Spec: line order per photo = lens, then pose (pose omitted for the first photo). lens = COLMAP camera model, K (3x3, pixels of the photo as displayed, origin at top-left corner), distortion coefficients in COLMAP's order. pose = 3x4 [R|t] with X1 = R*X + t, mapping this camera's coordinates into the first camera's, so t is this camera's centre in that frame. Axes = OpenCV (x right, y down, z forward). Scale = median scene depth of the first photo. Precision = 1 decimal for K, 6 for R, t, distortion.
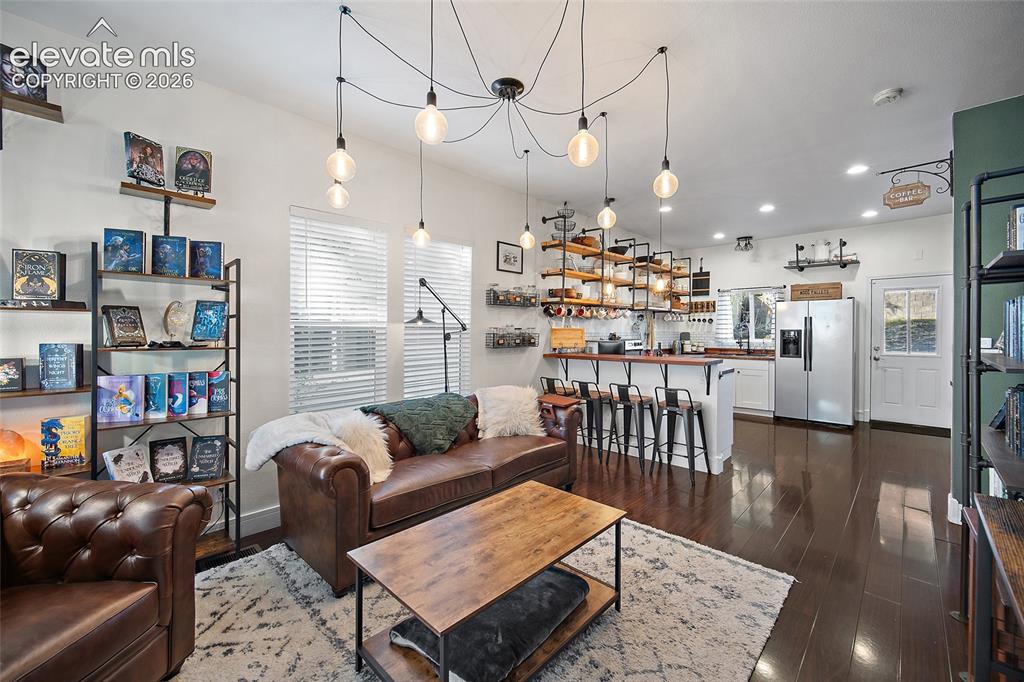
lens RADIAL K [[406.5, 0, 514.1], [0, 406.5, 330.9], [0, 0, 1]] dist [-0.001856, 0.000091]
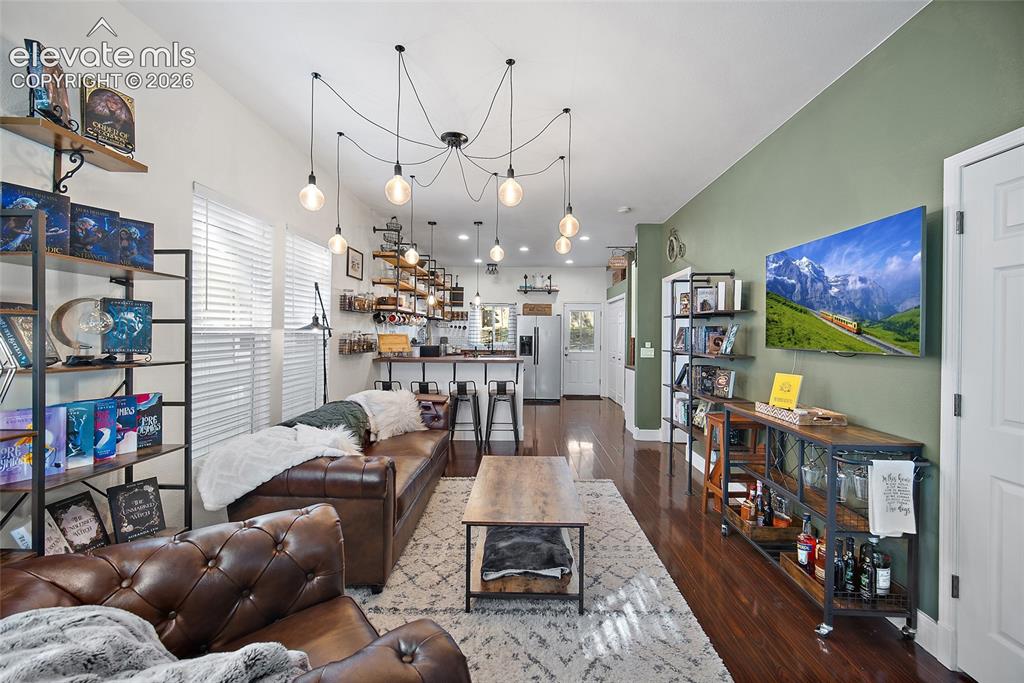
lens RADIAL K [[406.5, 0, 514.1], [0, 406.5, 331.4], [0, 0, 1]] dist [-0.001856, 0.000091]
pose [[0.737386, 0.012339, 0.675359, -0.375080], [-0.010076, 0.999923, -0.007267, -0.009167], [-0.675397, -0.001447, 0.737453, -0.007825]]
